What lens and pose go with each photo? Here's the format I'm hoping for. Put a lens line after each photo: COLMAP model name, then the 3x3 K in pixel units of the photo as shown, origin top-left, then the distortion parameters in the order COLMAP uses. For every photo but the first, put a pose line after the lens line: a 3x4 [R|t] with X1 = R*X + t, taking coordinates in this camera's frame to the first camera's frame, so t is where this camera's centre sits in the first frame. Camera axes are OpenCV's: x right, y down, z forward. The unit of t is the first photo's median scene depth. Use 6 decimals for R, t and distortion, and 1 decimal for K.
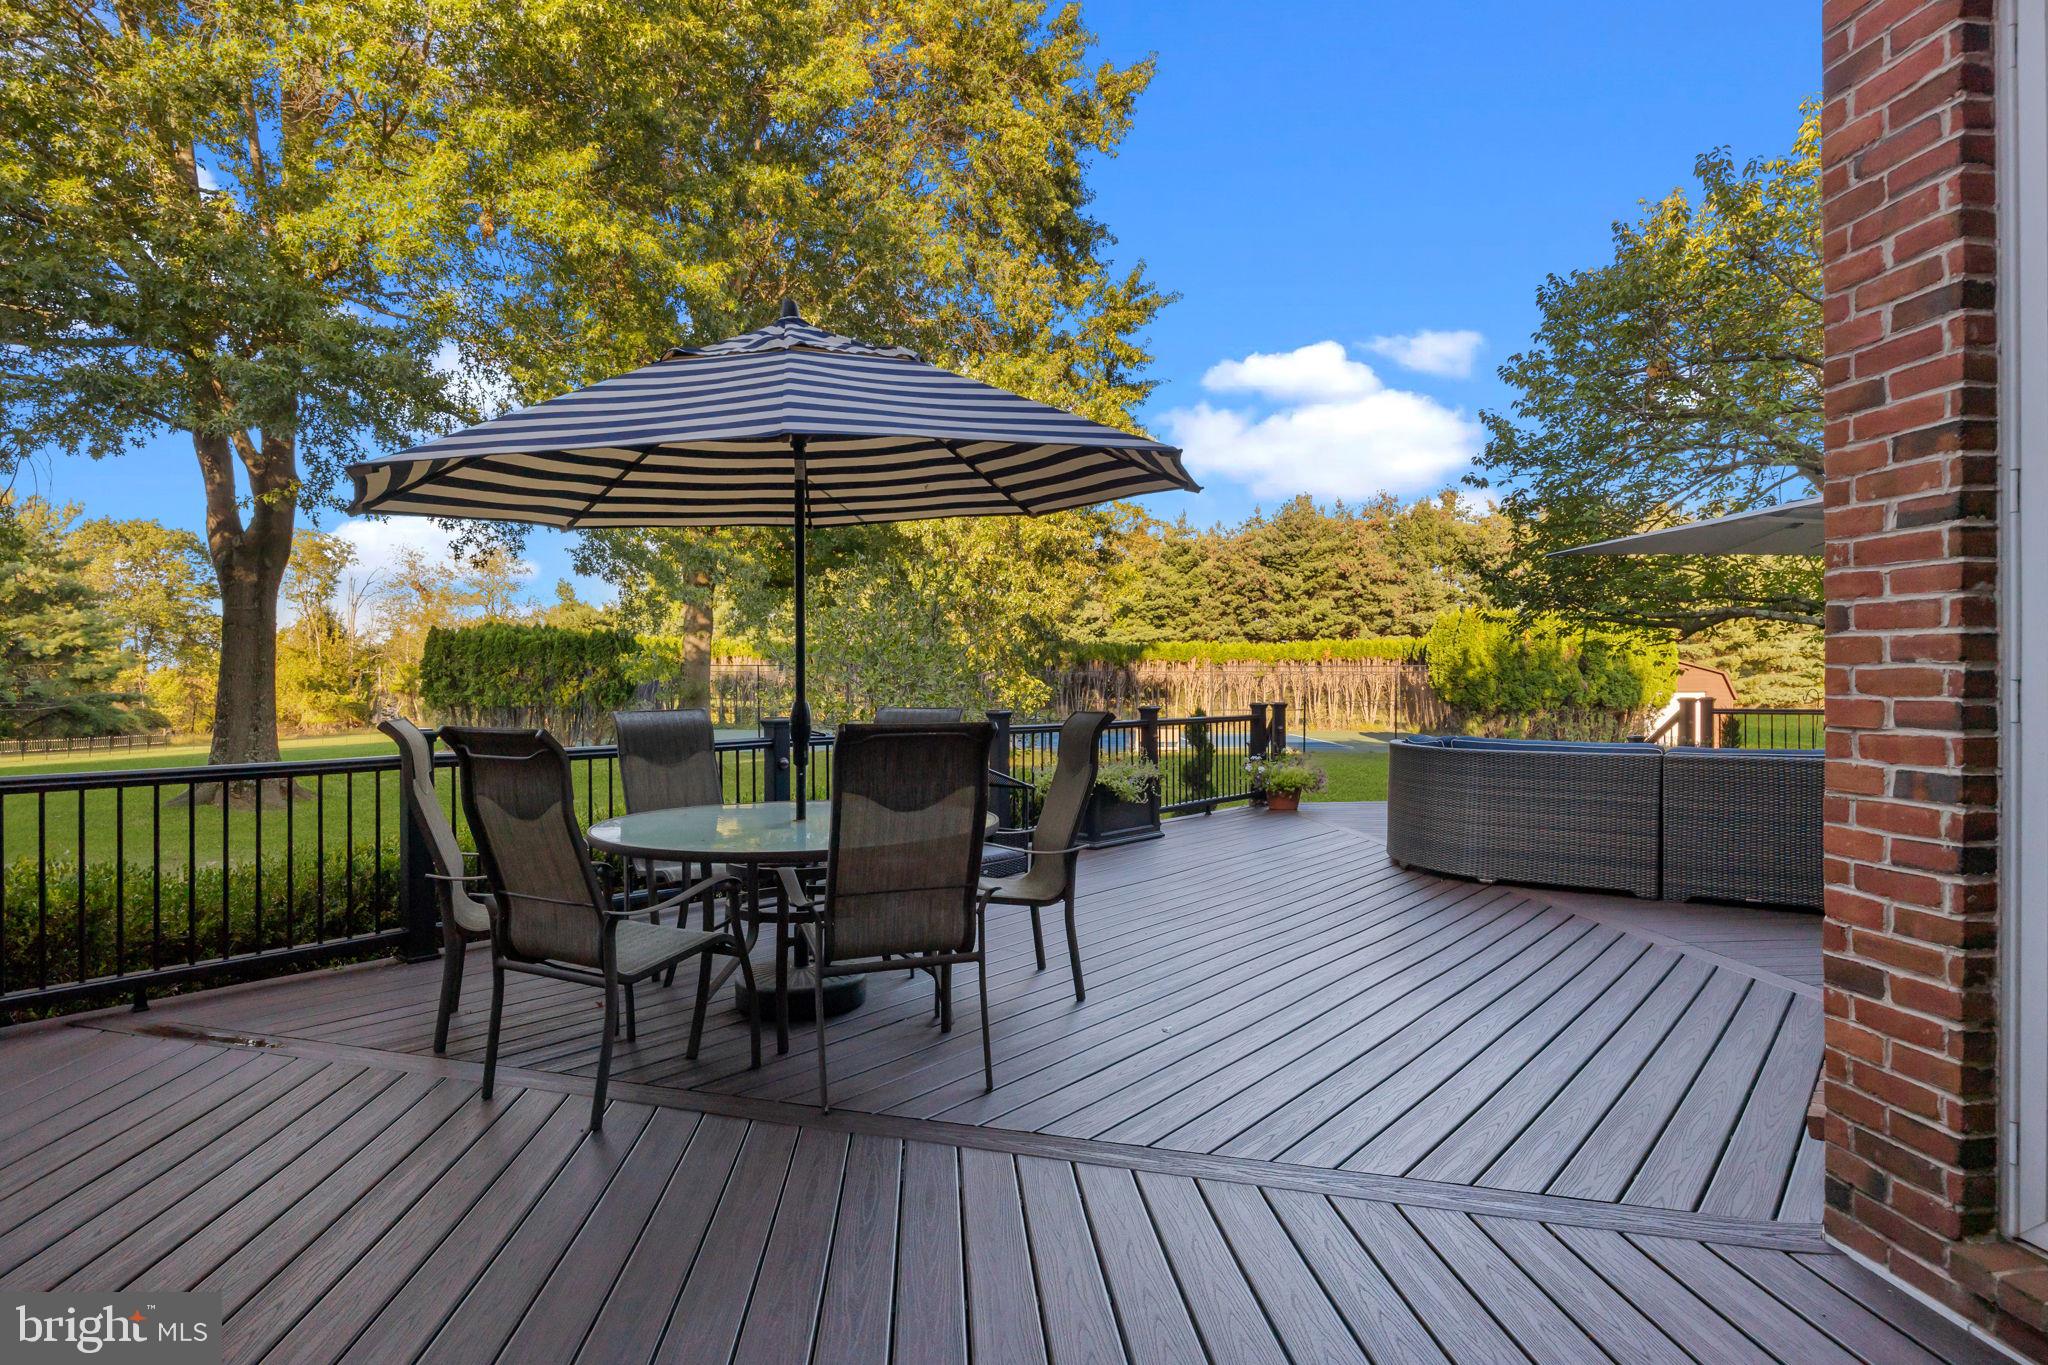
lens RADIAL K [[1054.5, 0, 1025.0], [0, 1054.5, 689.4], [0, 0, 1]] dist [-0.014707, -0.000174]
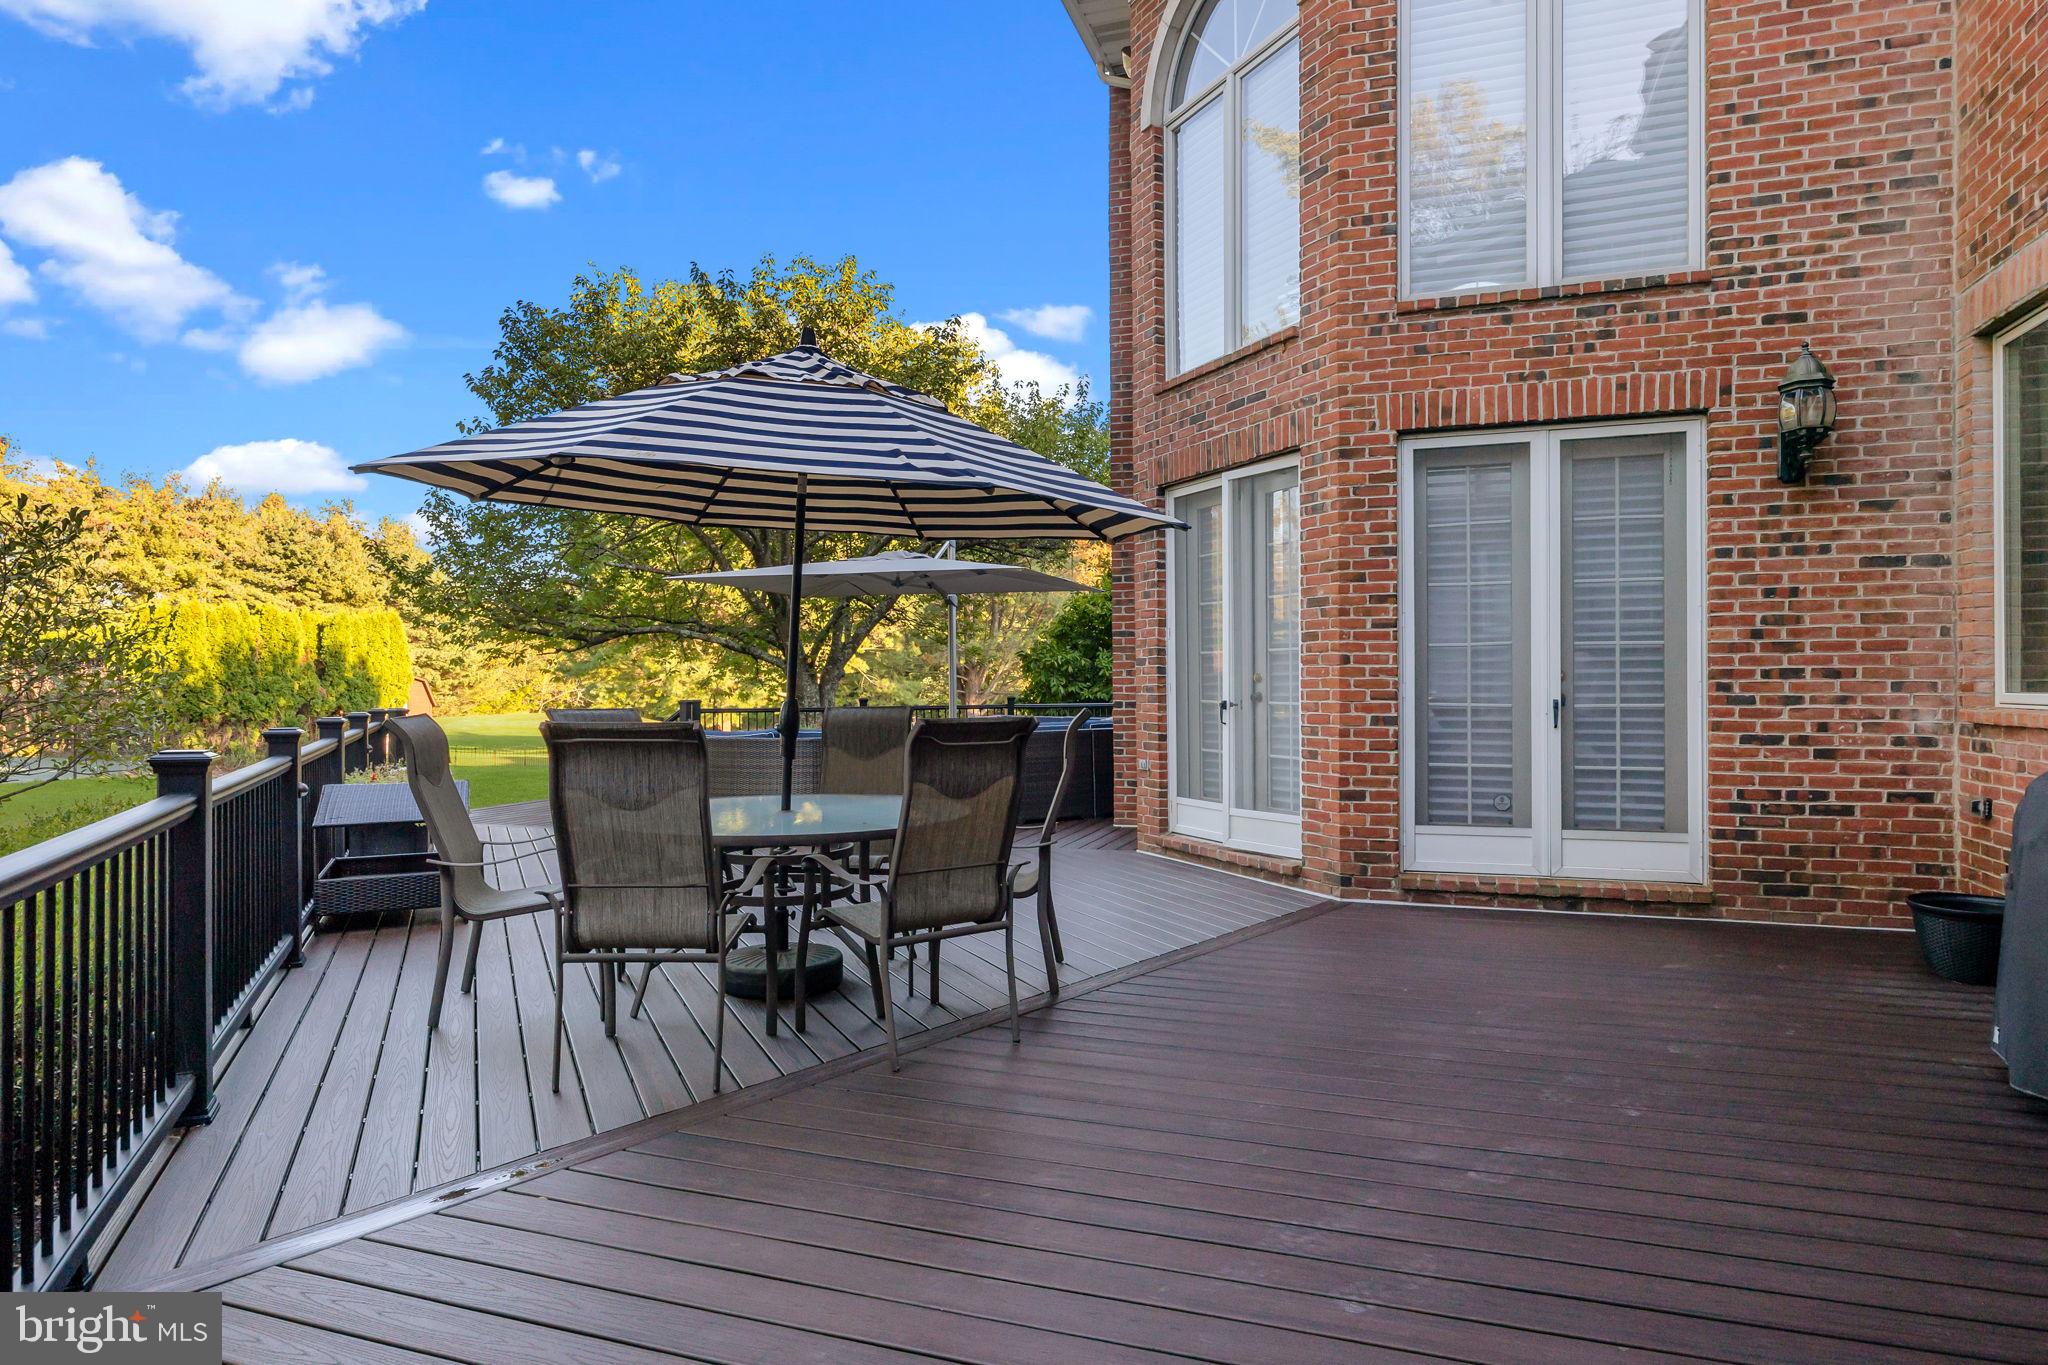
lens RADIAL K [[1104.7, 0, 1021.8], [0, 1104.7, 683.8], [0, 0, 1]] dist [0.001219, -0.000134]
pose [[0.398559, 0.007268, 0.917114, -0.303117], [0.004638, 0.999940, -0.009939, 0.002453], [-0.917131, 0.008215, 0.398501, 0.093639]]
